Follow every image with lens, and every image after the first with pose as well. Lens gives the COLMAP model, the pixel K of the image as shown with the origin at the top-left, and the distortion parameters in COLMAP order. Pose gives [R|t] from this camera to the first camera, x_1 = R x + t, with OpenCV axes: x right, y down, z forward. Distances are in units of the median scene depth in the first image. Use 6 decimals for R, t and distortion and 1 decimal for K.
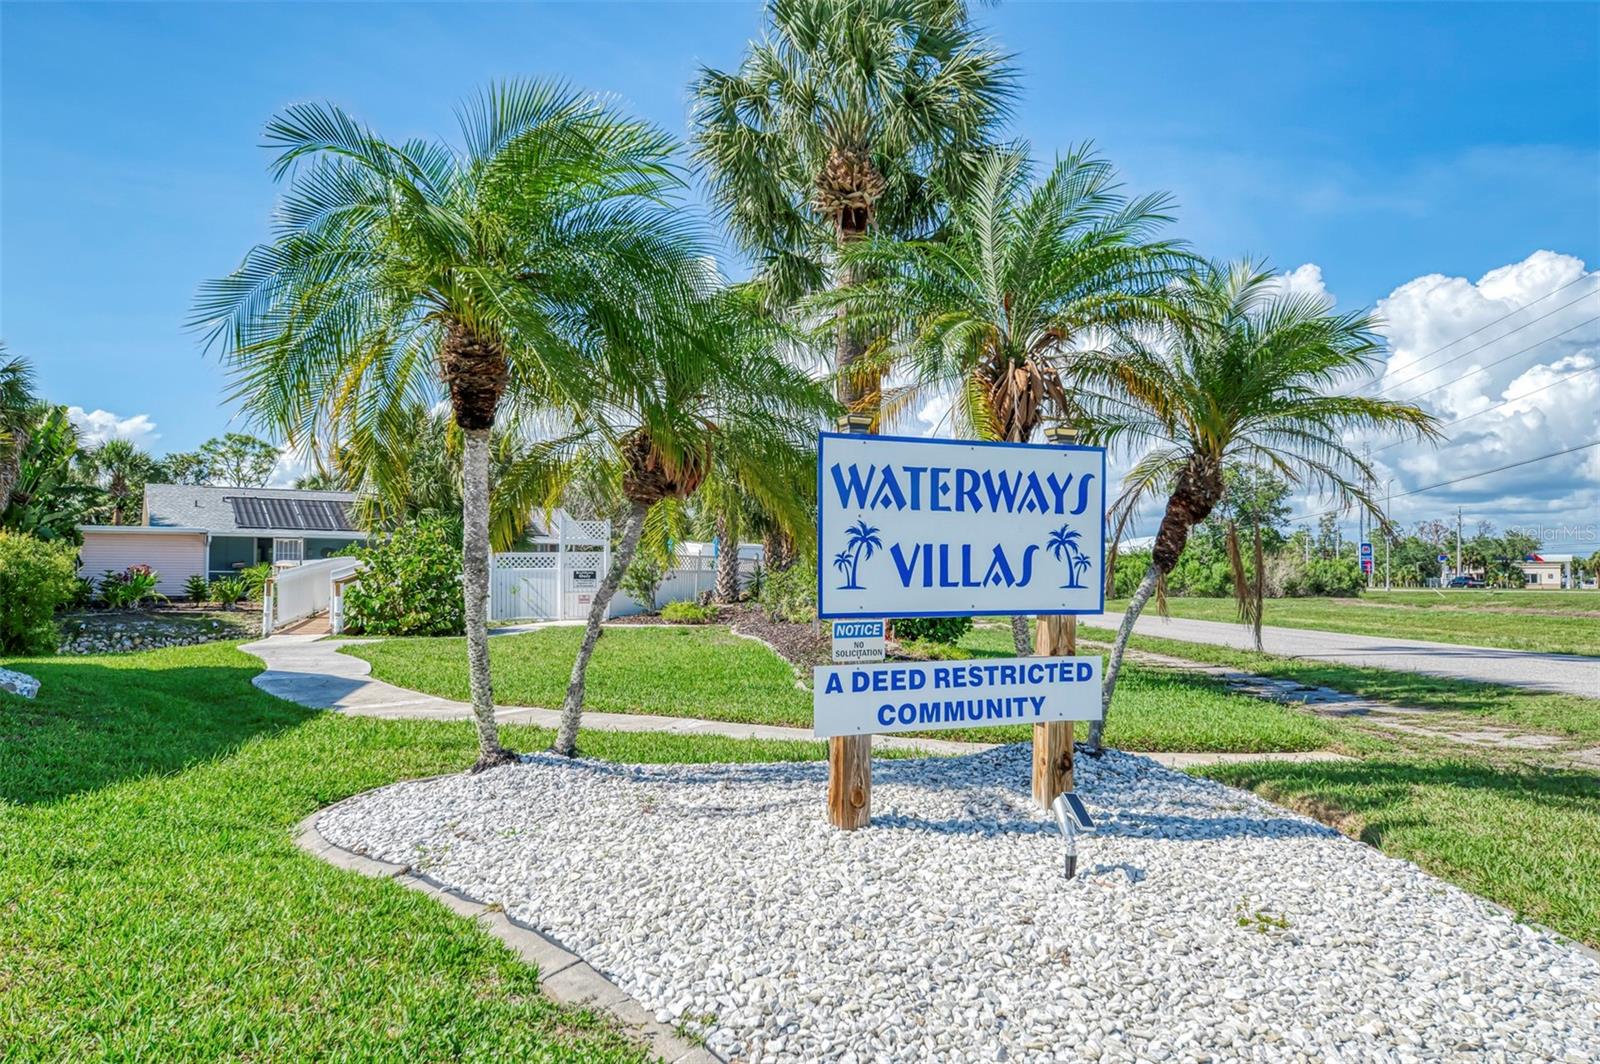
lens RADIAL K [[1108.0, 0, 800.0], [0, 1108.0, 532.0], [0, 0, 1]] dist [-0.000120, 0.000012]
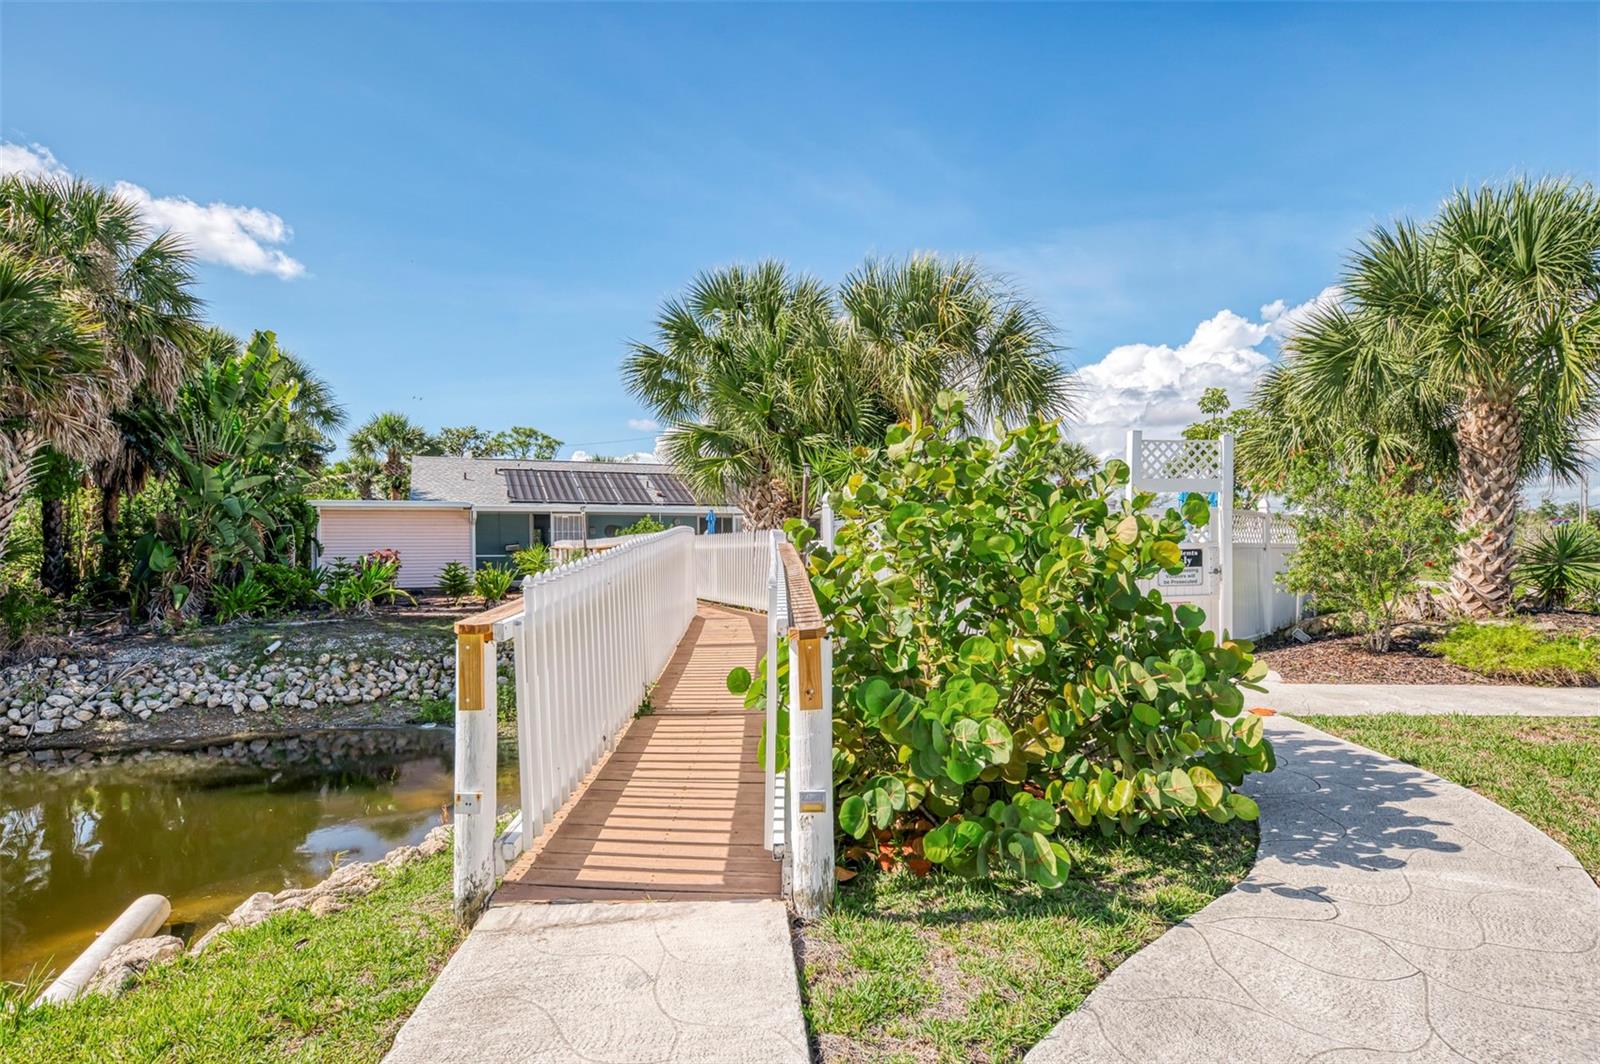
lens RADIAL K [[847.3, 0, 800.0], [0, 847.3, 532.0], [0, 0, 1]] dist [0.003386, 0.000495]
pose [[0.985987, -0.017934, -0.165858, -0.185337], [0.021179, 0.999617, 0.017817, 0.011415], [0.165475, -0.021080, 0.985989, 0.402435]]
